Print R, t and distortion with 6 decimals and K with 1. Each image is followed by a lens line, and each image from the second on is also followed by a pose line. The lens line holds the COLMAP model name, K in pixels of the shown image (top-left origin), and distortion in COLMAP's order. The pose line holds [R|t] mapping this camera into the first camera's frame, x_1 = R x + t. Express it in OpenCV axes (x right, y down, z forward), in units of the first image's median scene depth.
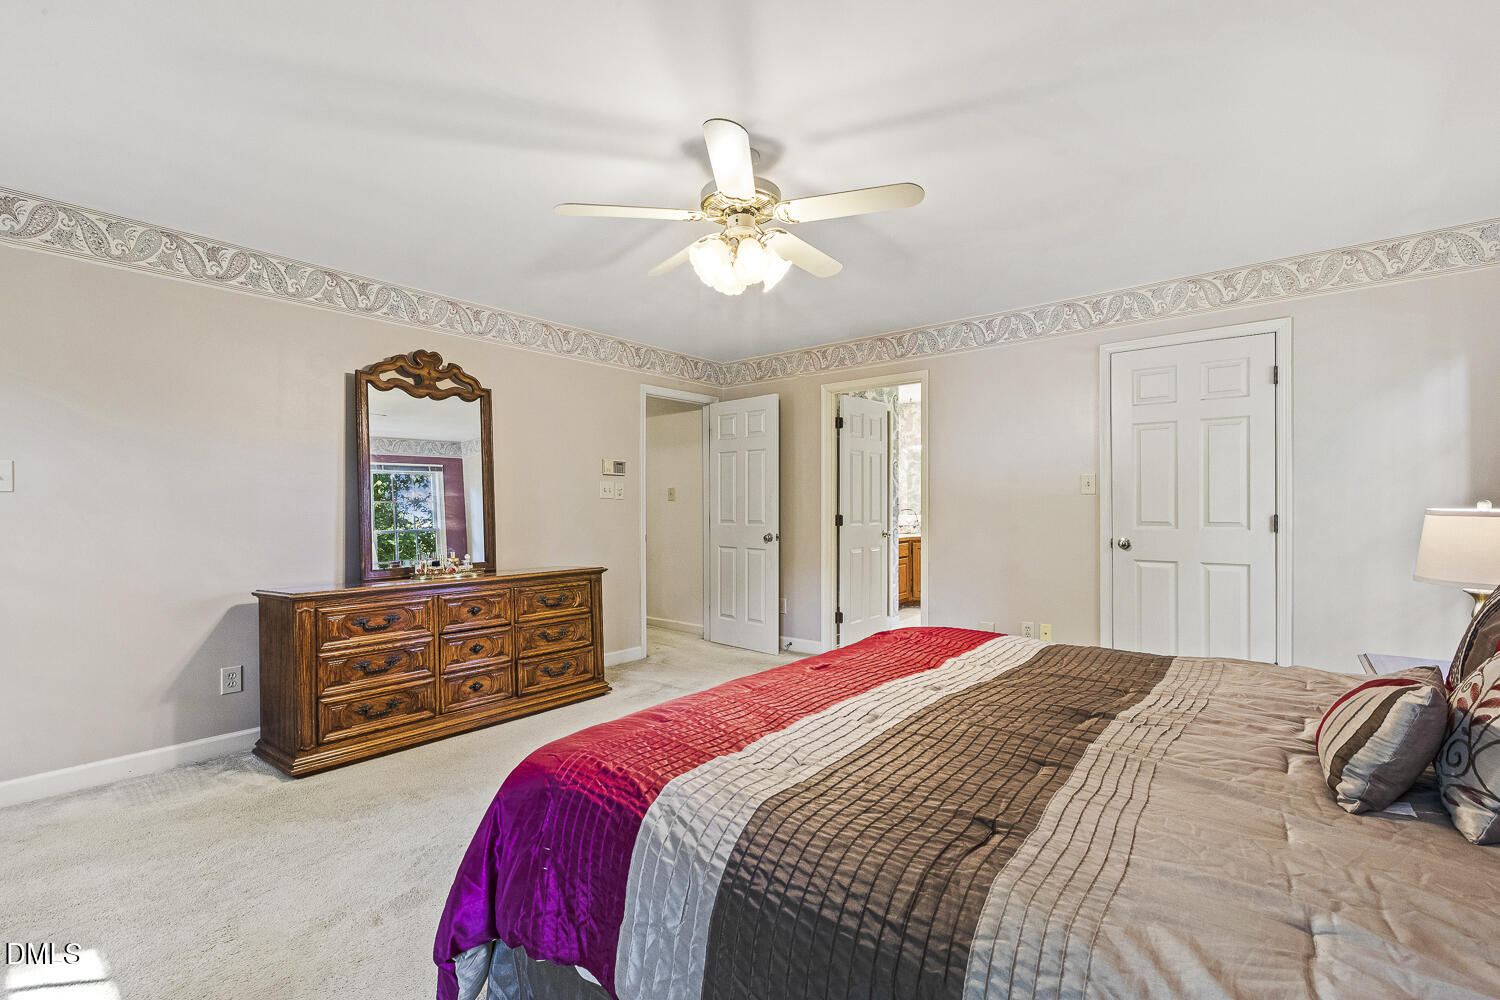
lens RADIAL K [[669.1, 0, 753.0], [0, 669.1, 506.2], [0, 0, 1]] dist [0.014624, -0.000340]
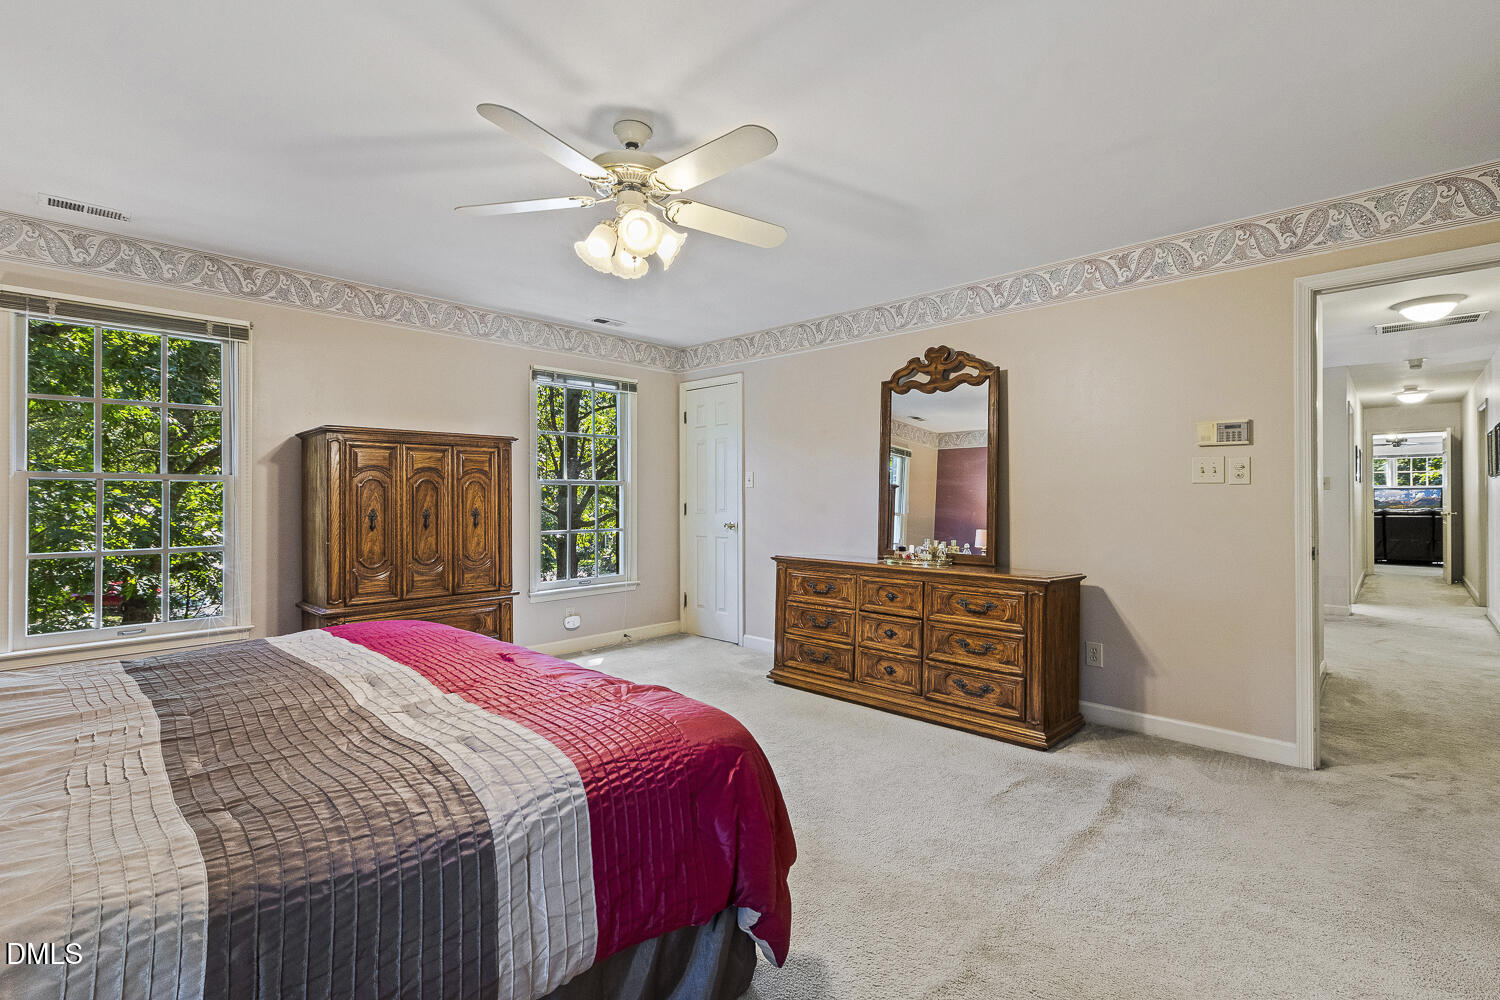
lens RADIAL K [[705.6, 0, 718.8], [0, 705.6, 490.0], [0, 0, 1]] dist [0.003957, 0.000353]
pose [[-0.099850, -0.004876, -0.994991, 0.661752], [0.001269, 0.999987, -0.005028, -0.003777], [0.995002, -0.001765, -0.099842, 0.803009]]
